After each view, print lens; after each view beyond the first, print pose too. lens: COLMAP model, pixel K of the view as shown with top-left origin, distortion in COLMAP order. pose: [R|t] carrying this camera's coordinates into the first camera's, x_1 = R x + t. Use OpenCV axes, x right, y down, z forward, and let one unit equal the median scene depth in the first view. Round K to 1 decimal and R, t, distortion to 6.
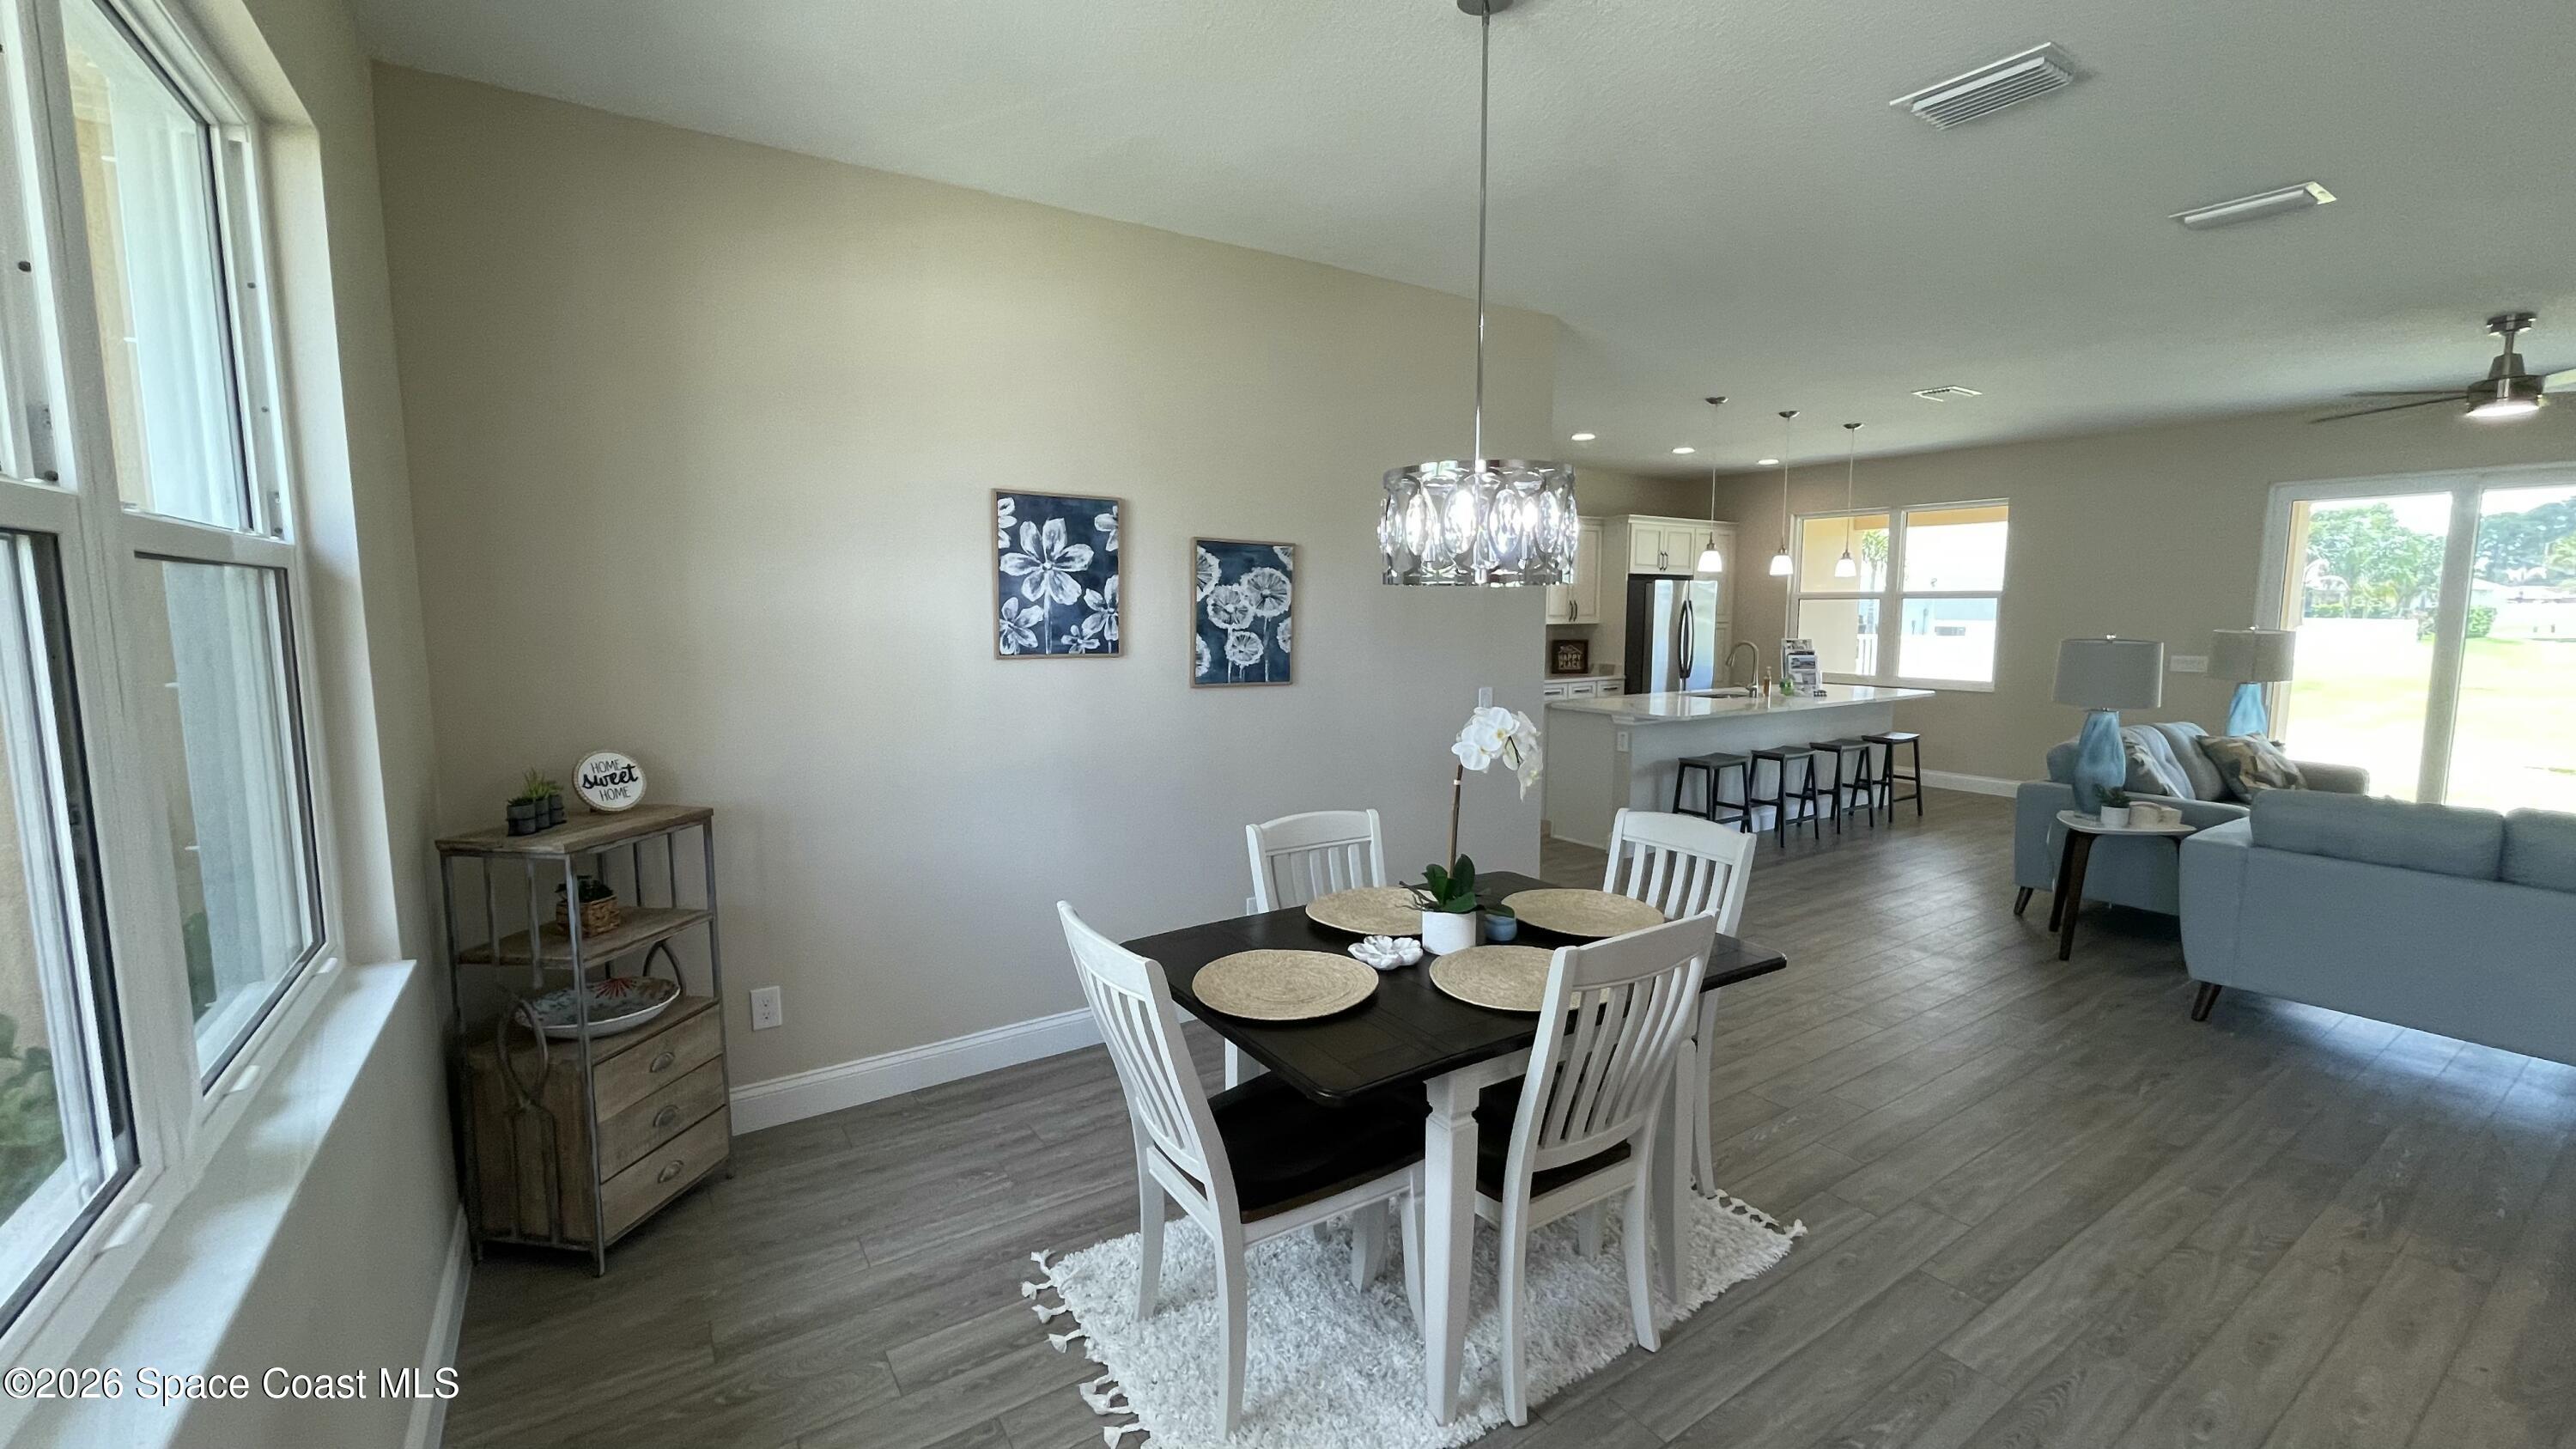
lens RADIAL K [[1042.1, 0, 1291.3], [0, 1042.1, 722.2], [0, 0, 1]] dist [0.001570, -0.000298]
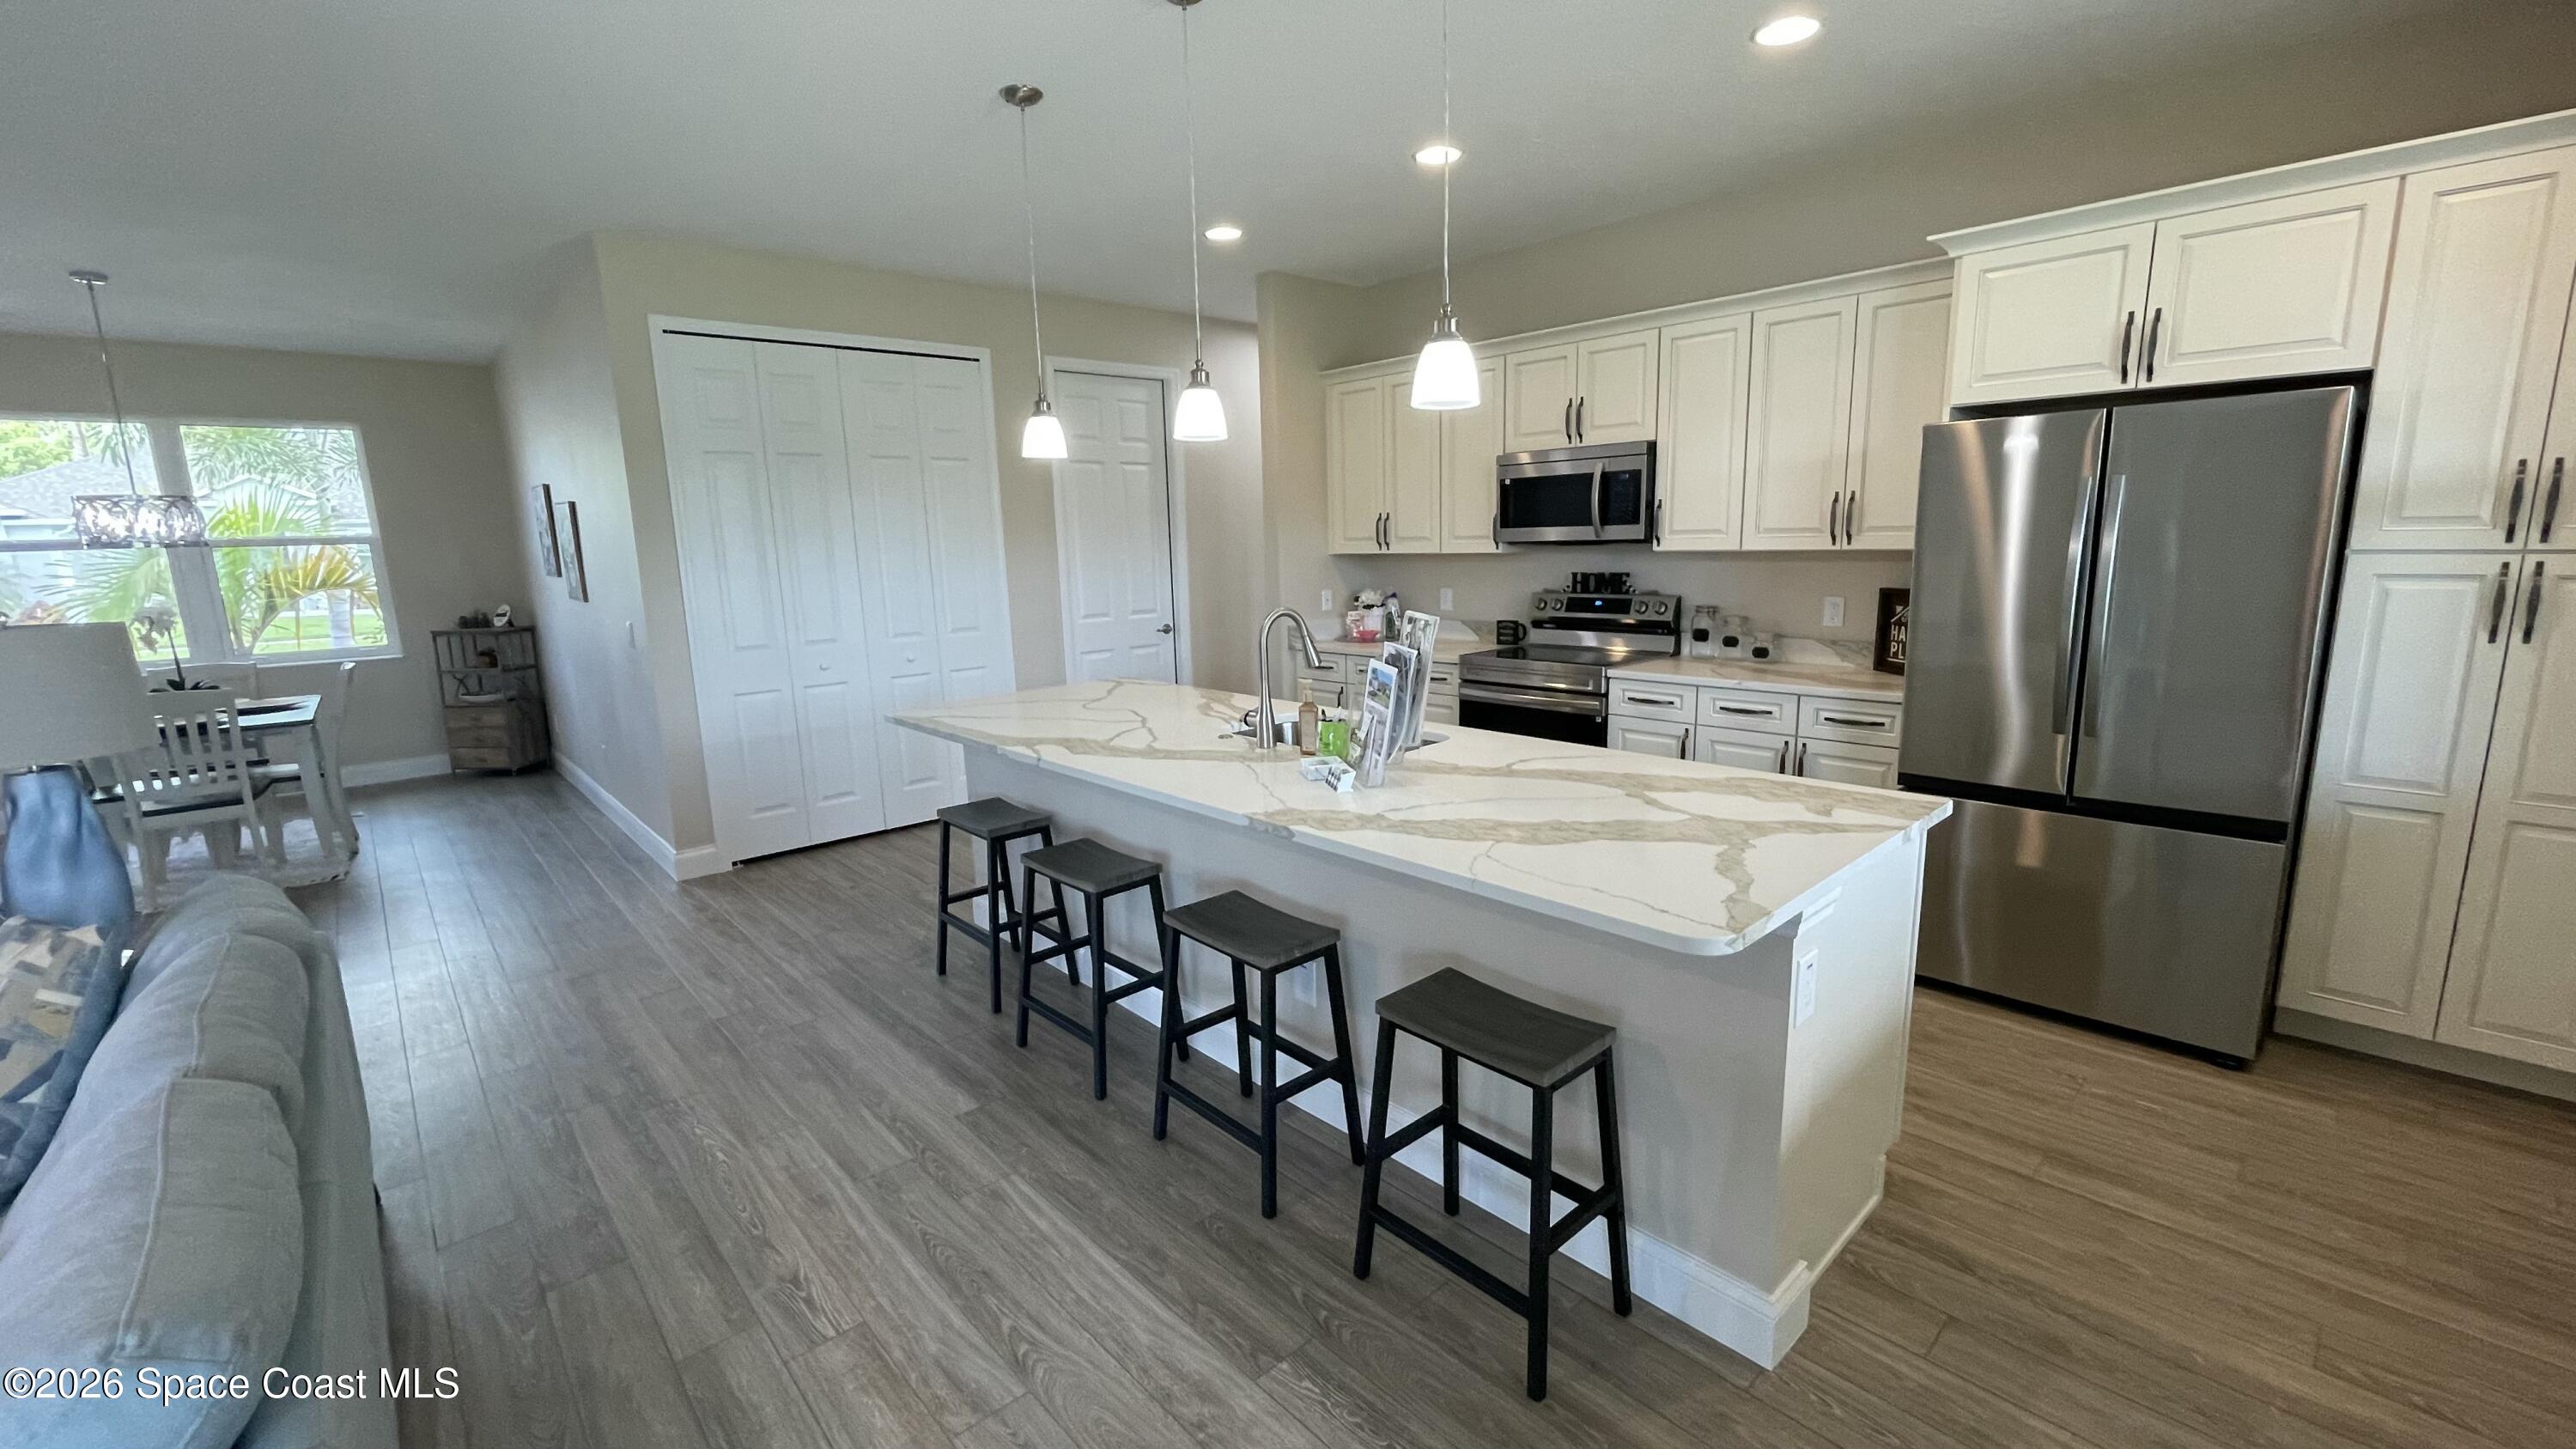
lens RADIAL K [[1037.8, 0, 1283.2], [0, 1037.8, 725.1], [0, 0, 1]] dist [-0.002604, 0.000297]
pose [[0.145391, 0.177221, -0.973373, 1.746612], [-0.081081, 0.982651, 0.166799, -0.209267], [0.986046, 0.054671, 0.157238, 1.965629]]
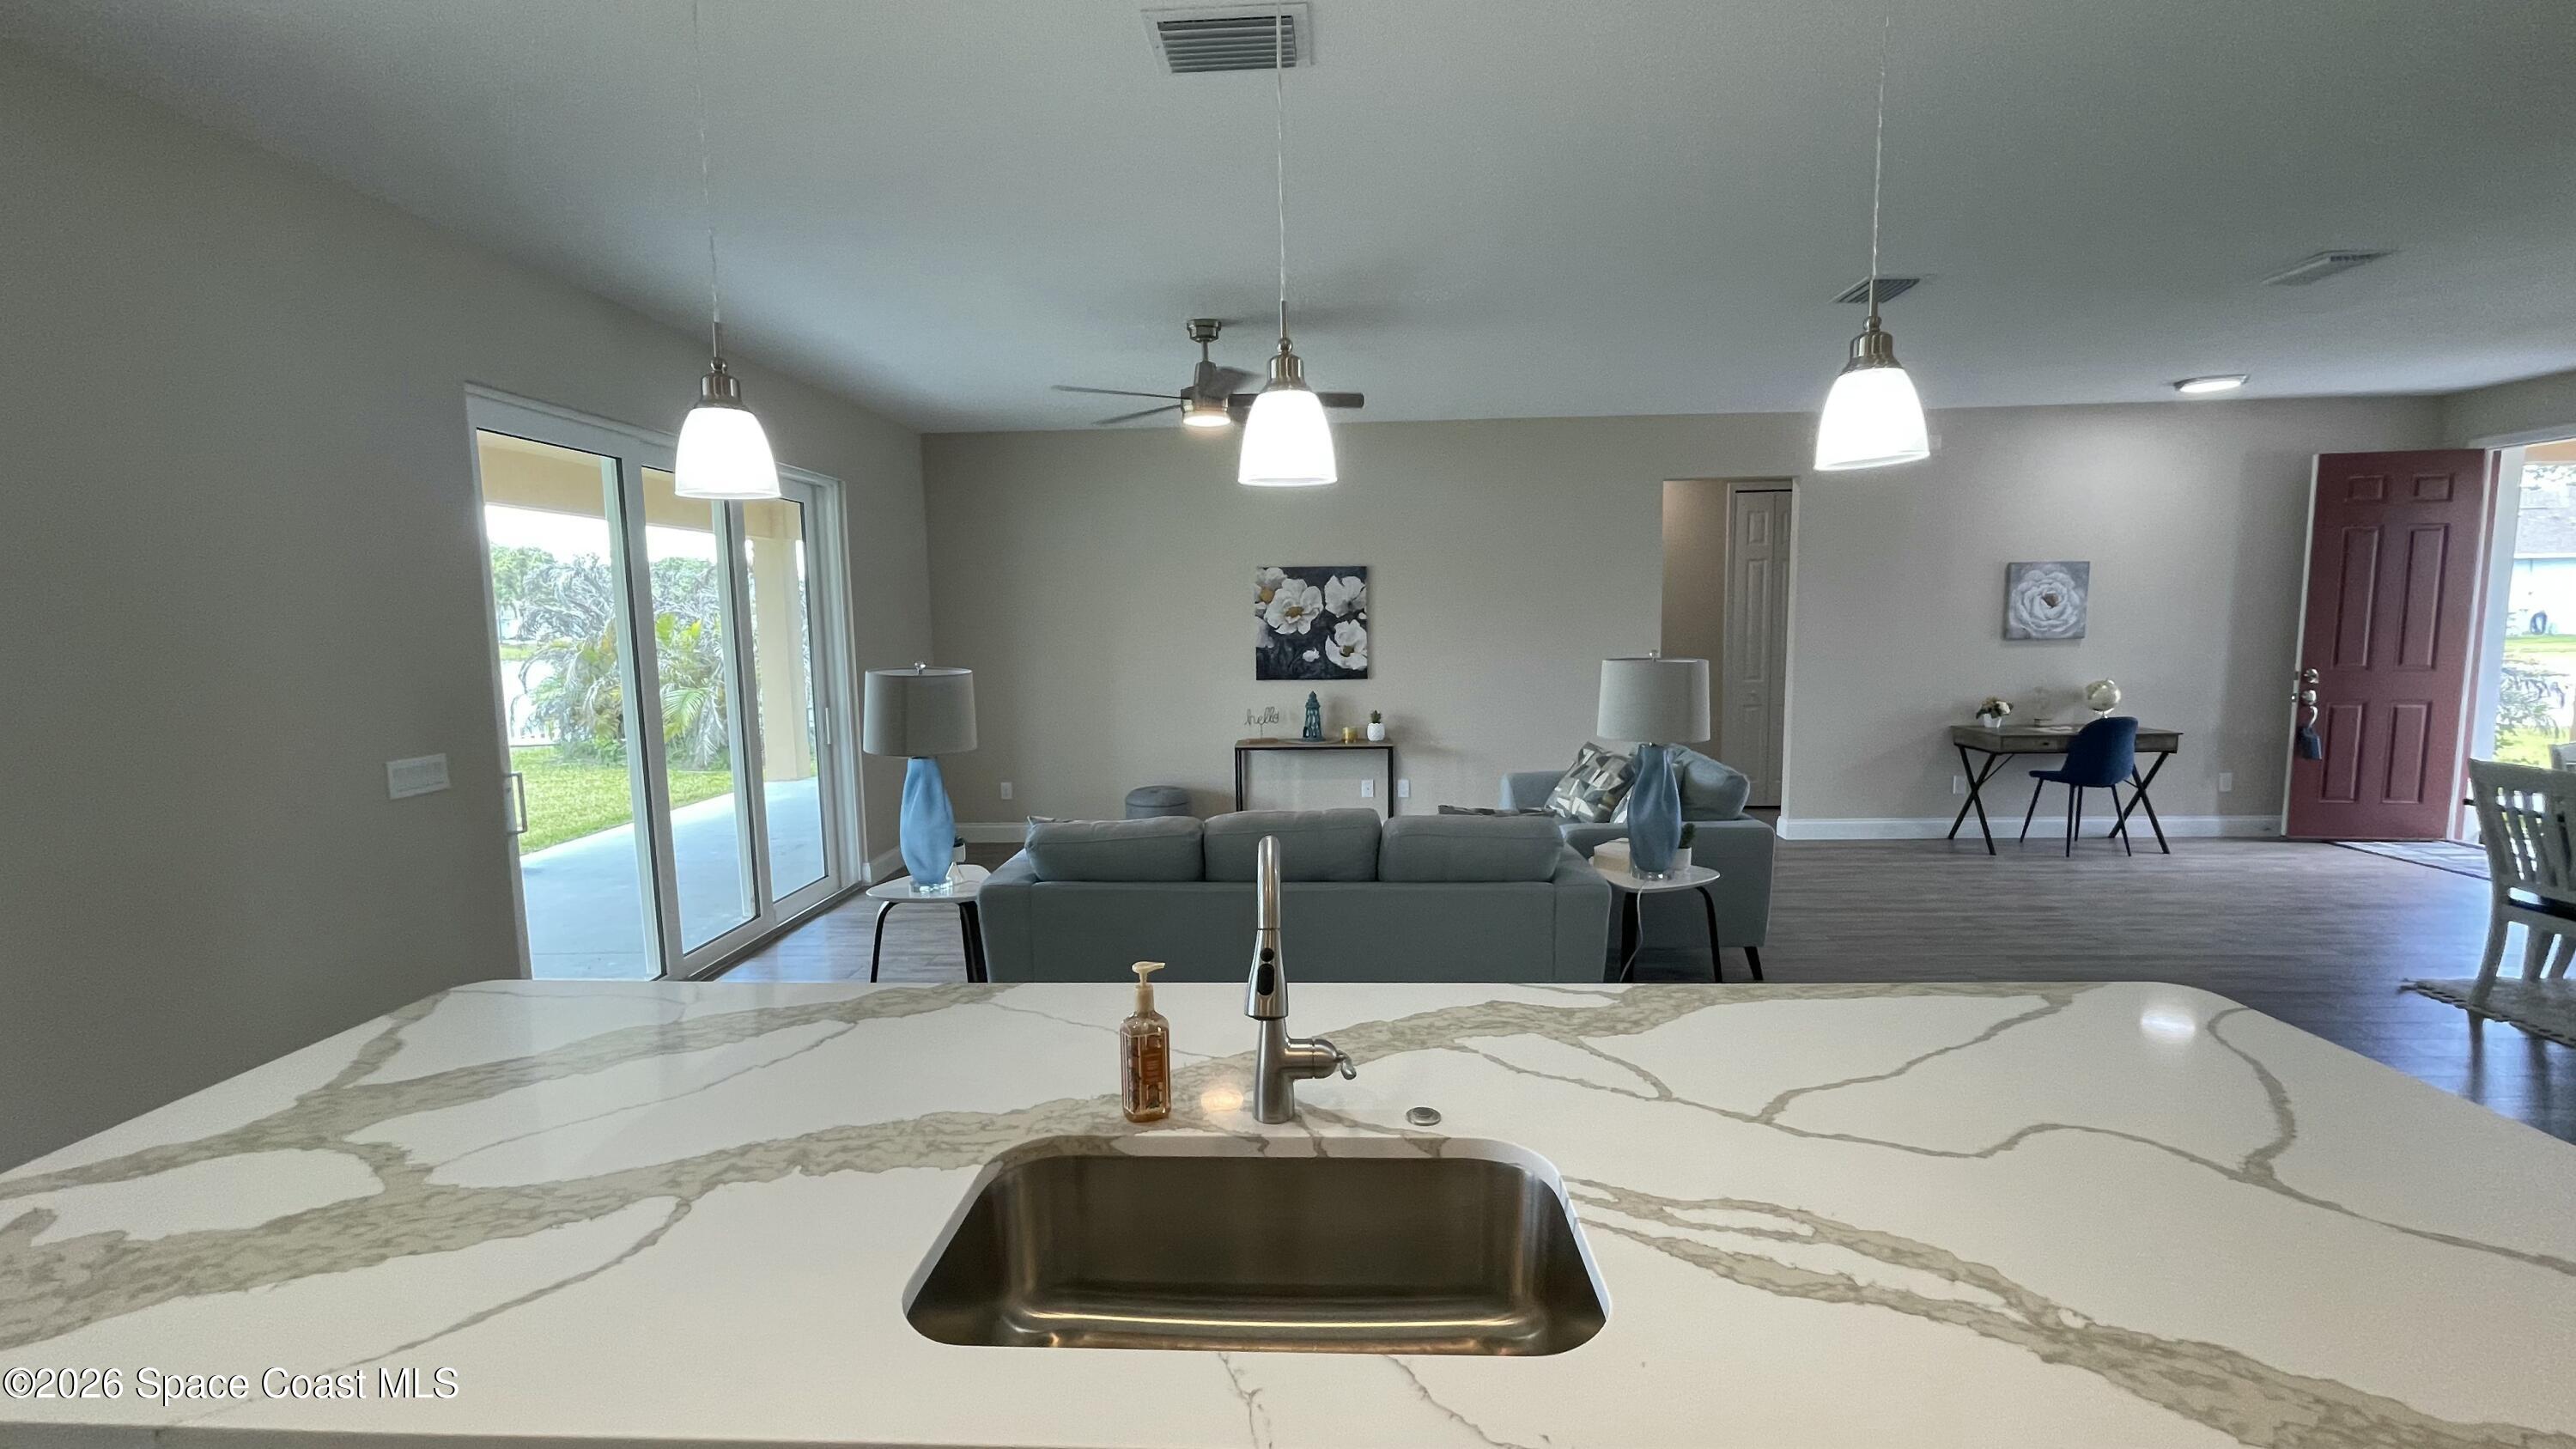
lens RADIAL K [[1036.9, 0, 1282.4], [0, 1036.9, 724.1], [0, 0, 1]] dist [-0.003597, 0.000274]
pose [[-0.801093, -0.048603, 0.596564, 0.692393], [0.083555, 0.977857, 0.191870, -0.270914], [-0.592680, 0.203552, -0.779293, 2.362548]]
